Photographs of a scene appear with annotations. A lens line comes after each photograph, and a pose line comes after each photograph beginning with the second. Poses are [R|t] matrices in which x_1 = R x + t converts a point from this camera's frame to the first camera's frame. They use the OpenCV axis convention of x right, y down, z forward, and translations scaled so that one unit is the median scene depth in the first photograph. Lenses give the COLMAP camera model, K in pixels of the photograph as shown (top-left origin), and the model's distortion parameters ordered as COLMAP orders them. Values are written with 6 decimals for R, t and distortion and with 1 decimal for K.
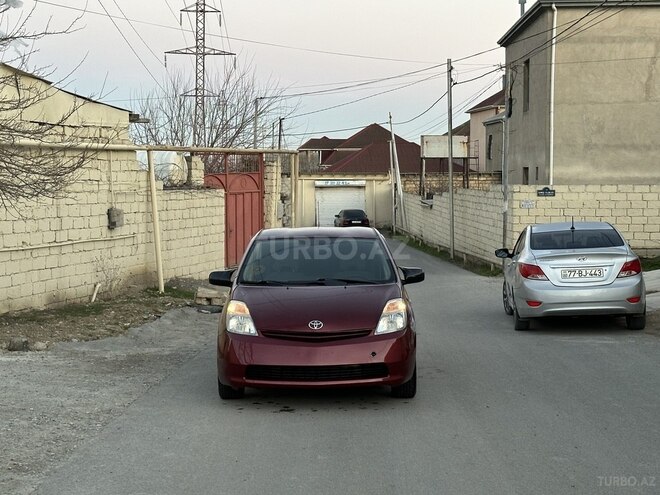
lens RADIAL K [[1168.8, 0, 328.4], [0, 1168.8, 249.1], [0, 0, 1]] dist [0.118313, 0.000000]
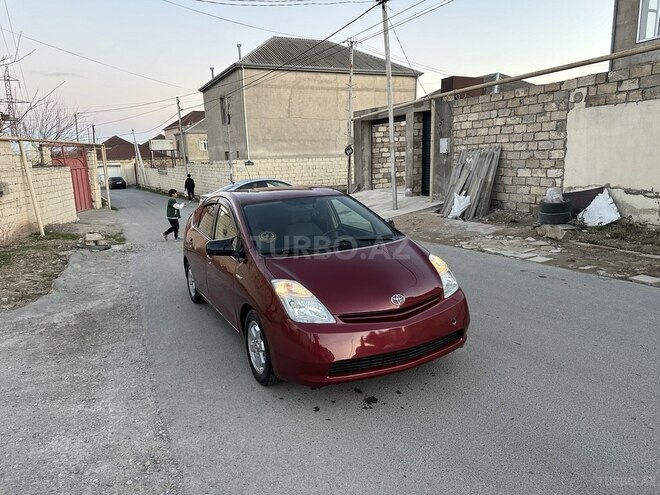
lens RADIAL K [[459.4, 0, 327.8], [0, 459.4, 247.5], [0, 0, 1]] dist [0.059109, -0.065619]
pose [[0.887735, -0.116504, 0.445370, -0.062587], [0.059618, 0.988395, 0.139720, -0.007740], [-0.456479, -0.097482, 0.884378, 0.219110]]
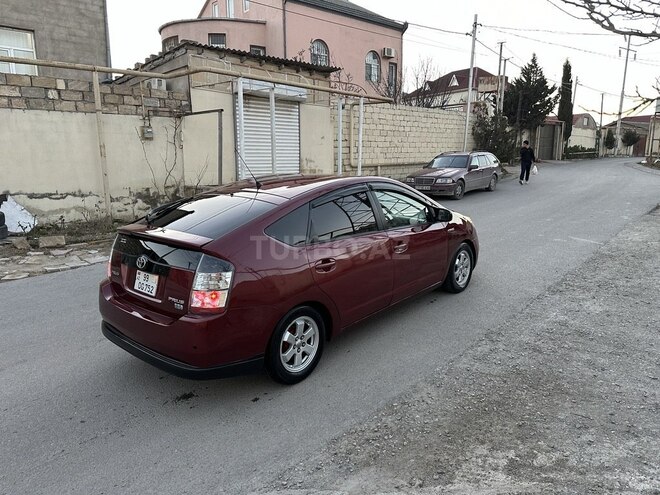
lens RADIAL K [[459.4, 0, 332.5], [0, 459.4, 245.0], [0, 0, 1]] dist [0.059109, -0.065619]
pose [[-0.760739, -0.111048, 0.639487, -0.102123], [0.051212, 0.971914, 0.229697, -0.018314], [-0.647034, 0.207489, -0.733686, 0.482533]]
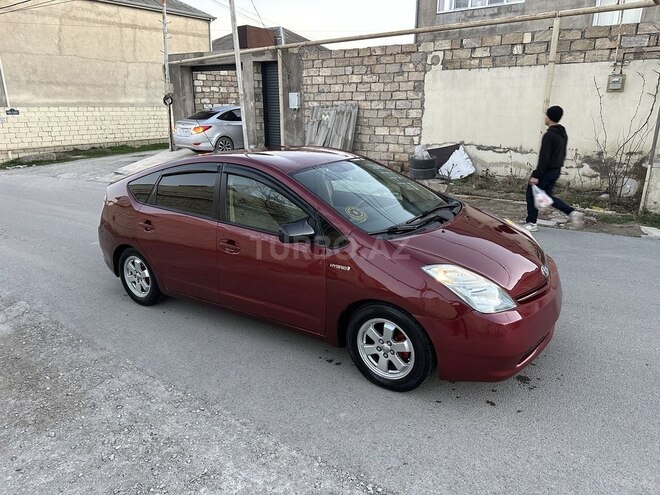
lens RADIAL K [[459.4, 0, 329.2], [0, 459.4, 249.0], [0, 0, 1]] dist [0.059109, -0.065619]
pose [[0.564003, -0.244573, 0.788723, -0.106321], [0.051051, 0.963634, 0.262304, -0.013352], [-0.824193, -0.107676, 0.555978, 0.285851]]
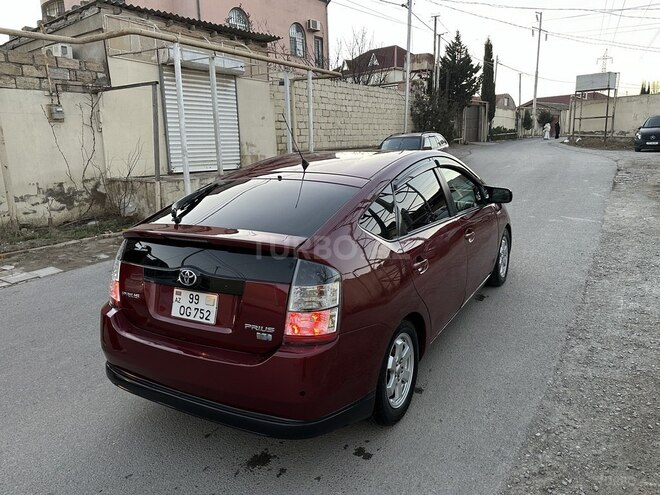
lens RADIAL K [[494.5, 0, 335.6], [0, 494.5, 251.3], [0, 0, 1]] dist [0.052880, -0.057646]
pose [[-0.870464, -0.074254, 0.486600, -0.060870], [0.065093, 0.962510, 0.263320, -0.015594], [-0.487910, 0.260884, -0.832997, 0.486852]]
